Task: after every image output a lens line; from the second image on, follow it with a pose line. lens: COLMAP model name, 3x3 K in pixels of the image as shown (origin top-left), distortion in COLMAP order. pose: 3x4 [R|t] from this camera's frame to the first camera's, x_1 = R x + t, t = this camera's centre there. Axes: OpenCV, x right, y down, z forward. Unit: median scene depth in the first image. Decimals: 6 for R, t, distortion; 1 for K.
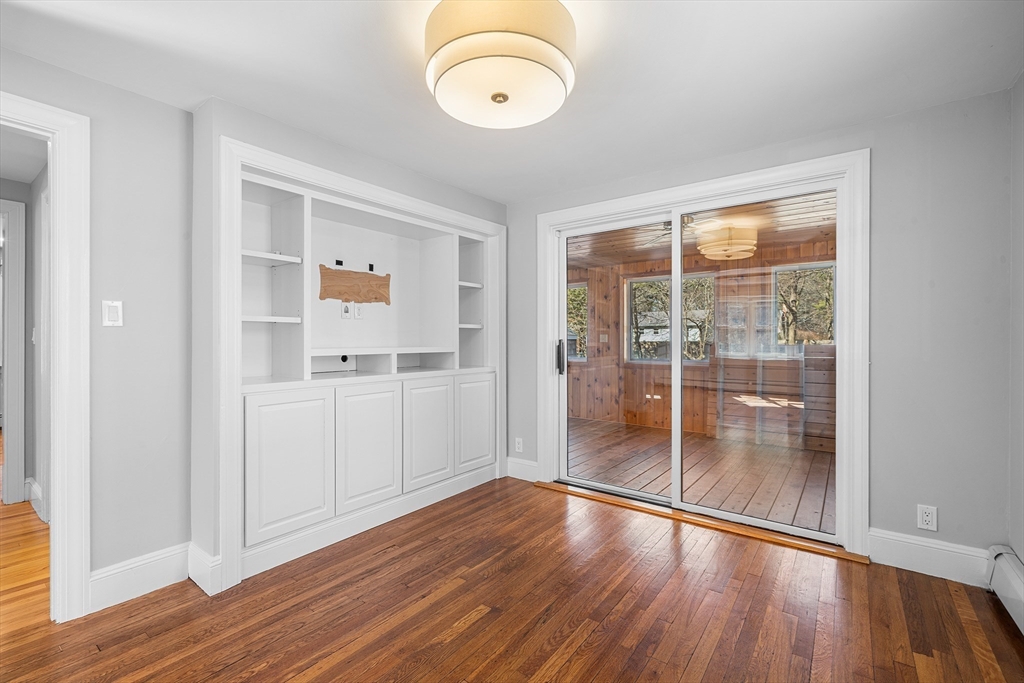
lens RADIAL K [[451.7, 0, 512.0], [0, 451.7, 341.5], [0, 0, 1]] dist [-0.000175, -0.000115]
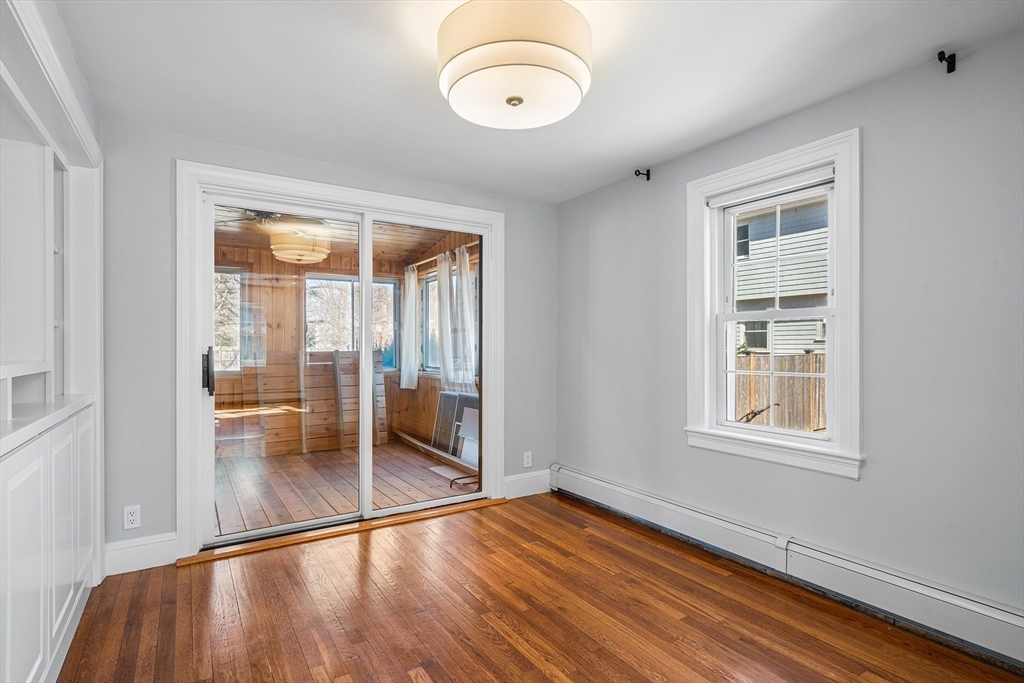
lens RADIAL K [[505.0, 0, 511.5], [0, 505.0, 348.2], [0, 0, 1]] dist [0.002629, 0.000742]
pose [[0.342656, -0.004082, 0.939452, -0.546432], [0.003201, 0.999990, 0.003178, -0.003334], [-0.939456, 0.001918, 0.342666, 0.324348]]
